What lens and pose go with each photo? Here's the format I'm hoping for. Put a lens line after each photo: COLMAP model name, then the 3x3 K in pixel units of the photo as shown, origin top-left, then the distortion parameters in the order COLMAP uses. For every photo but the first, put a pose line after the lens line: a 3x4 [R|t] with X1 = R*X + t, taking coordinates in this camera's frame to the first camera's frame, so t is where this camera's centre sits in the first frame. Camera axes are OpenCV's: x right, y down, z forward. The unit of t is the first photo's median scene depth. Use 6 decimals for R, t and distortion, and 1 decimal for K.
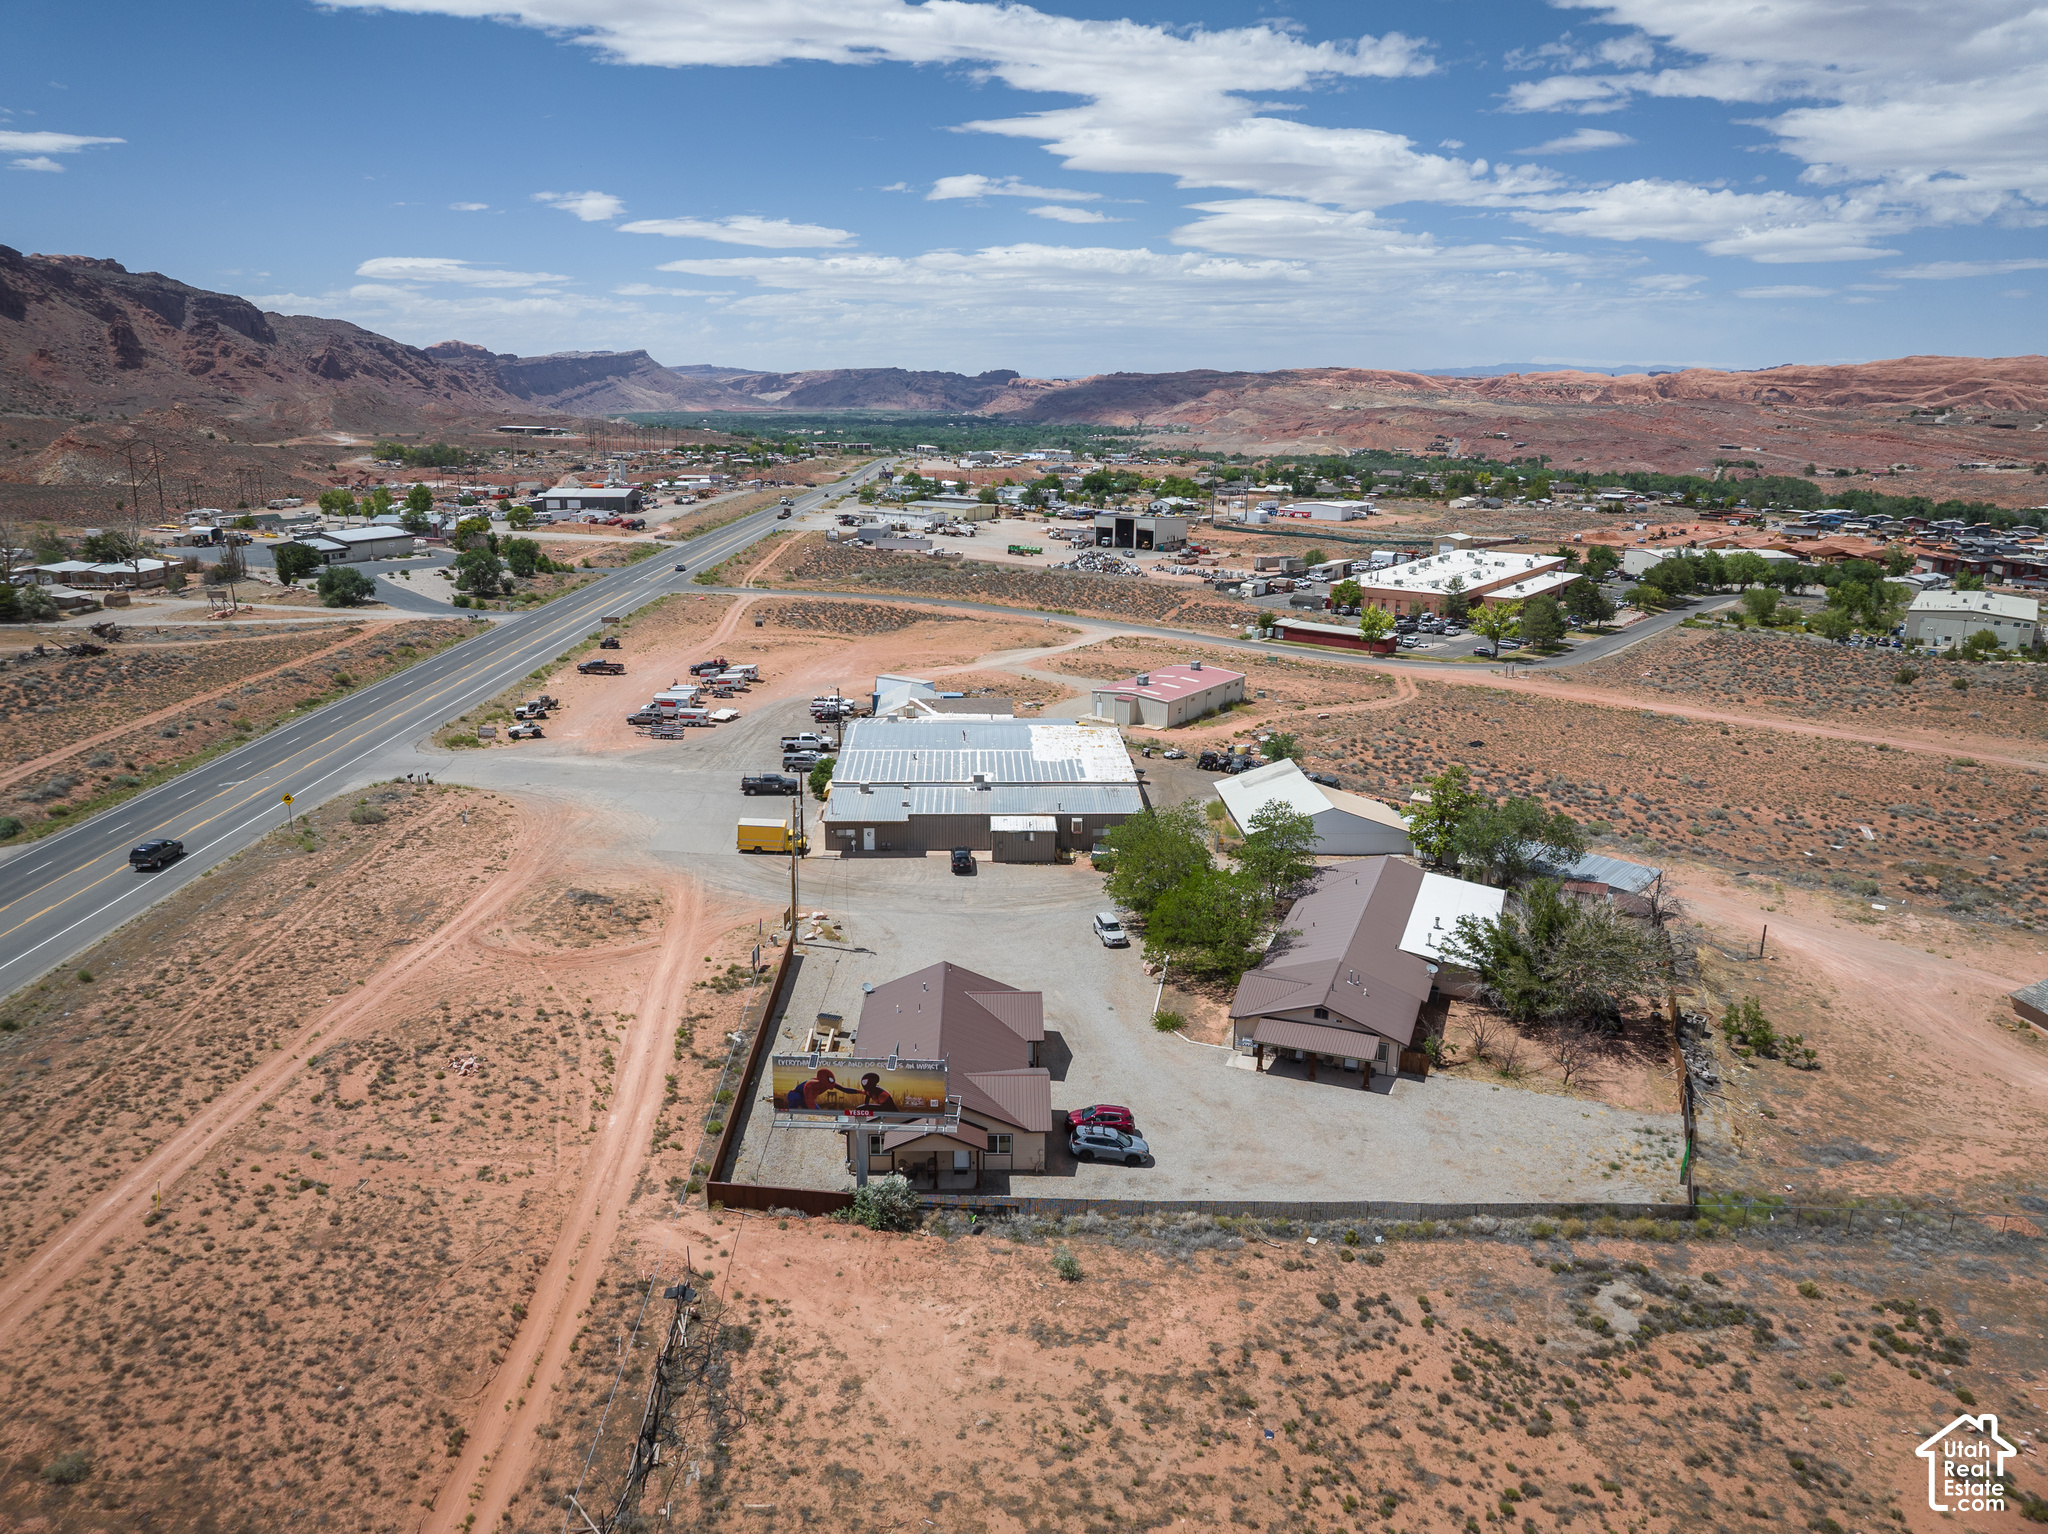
lens RADIAL K [[1446.3, 0, 1020.4], [0, 1446.3, 751.2], [0, 0, 1]] dist [-0.052580, 0.023319]
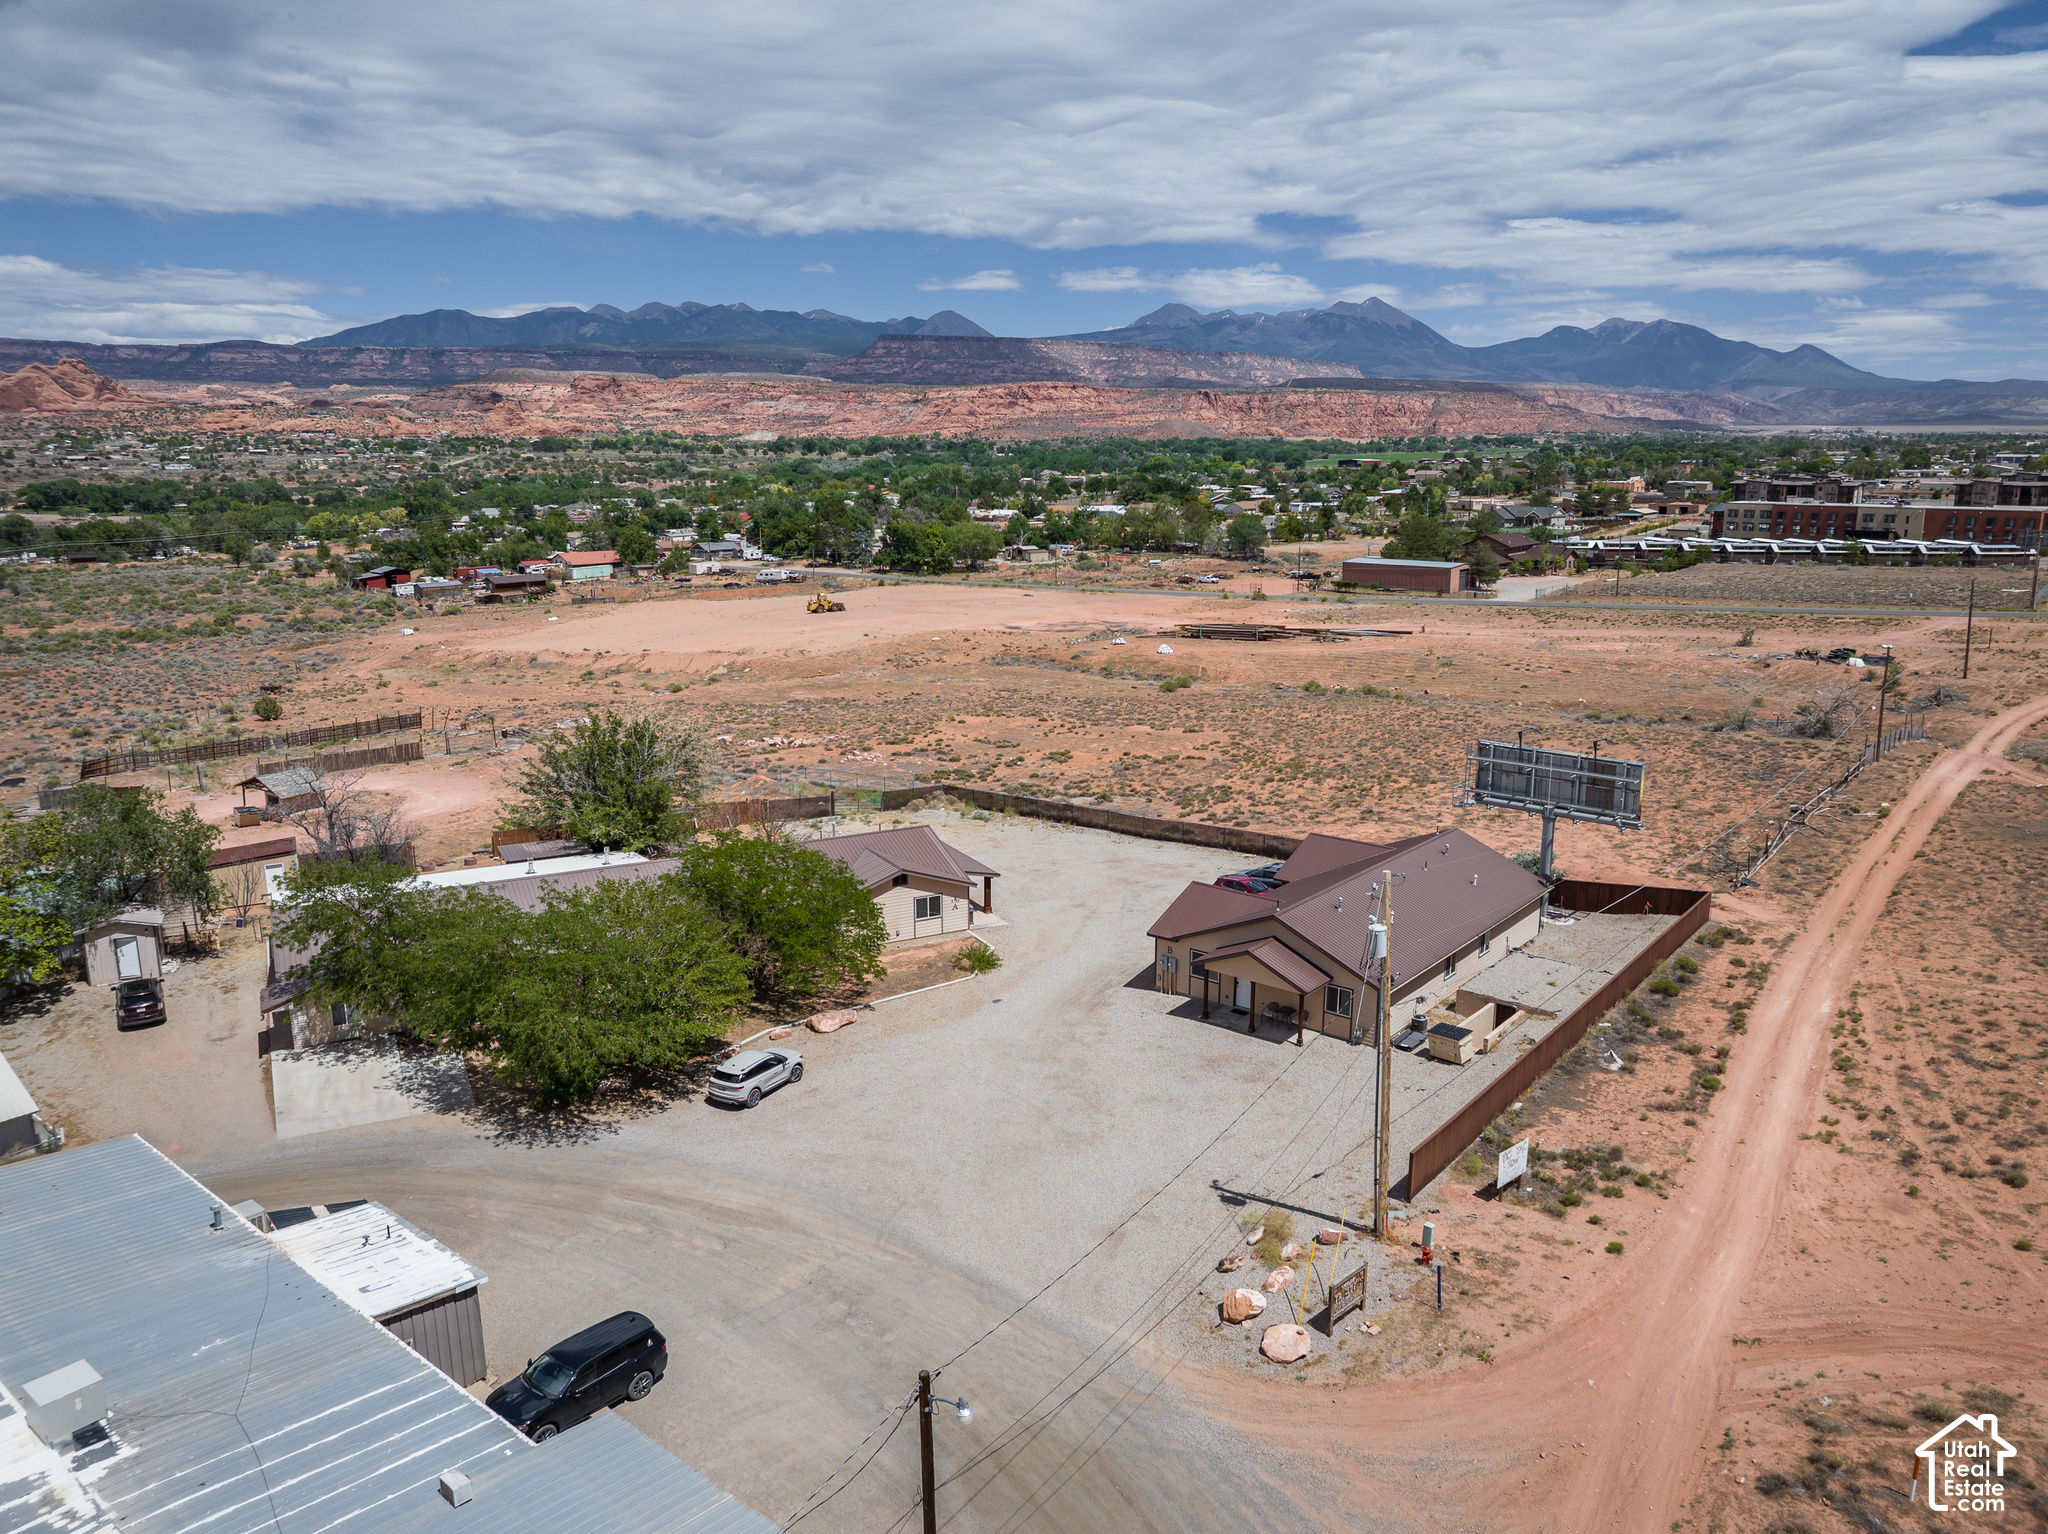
lens RADIAL K [[1446.3, 0, 1018.2], [0, 1446.3, 752.8], [0, 0, 1]] dist [-0.052580, 0.023319]
pose [[-0.751989, -0.143171, 0.643440, -0.346230], [0.159186, 0.907794, 0.388032, -0.172250], [-0.639666, 0.394223, -0.659860, 1.386877]]
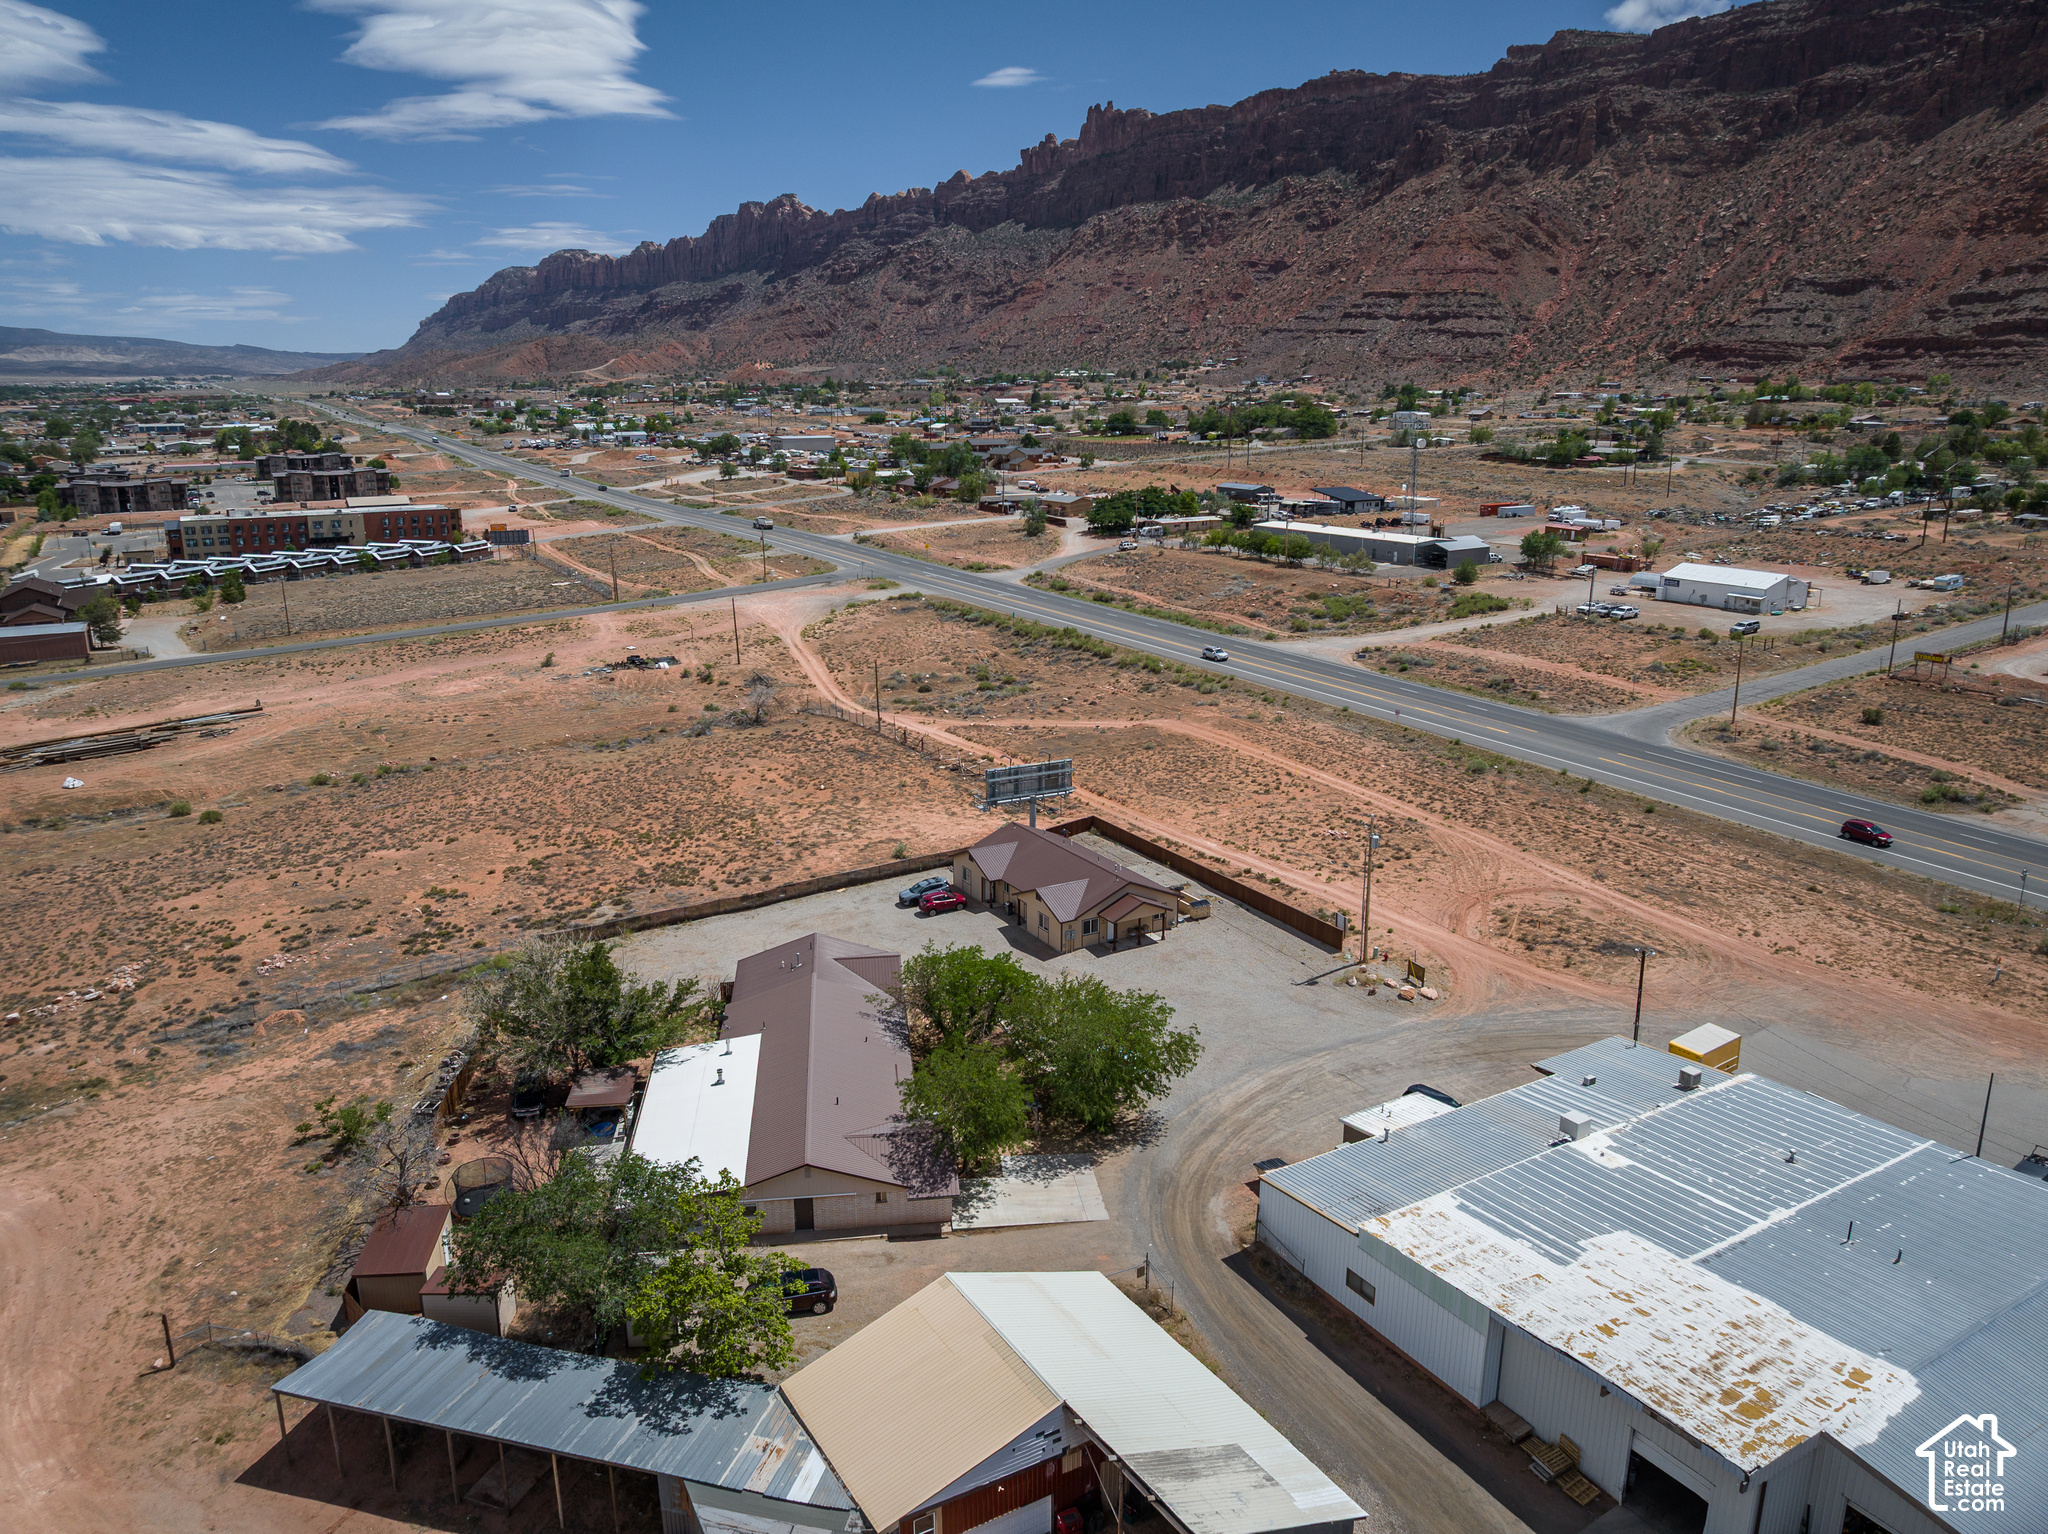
lens RADIAL K [[1446.3, 0, 1014.2], [0, 1446.3, 765.6], [0, 0, 1]] dist [-0.052580, 0.023319]
pose [[-0.882424, 0.110915, -0.457194, 0.525956], [-0.123165, 0.883452, 0.452043, -0.430178], [0.454047, 0.455204, -0.765918, 1.718430]]
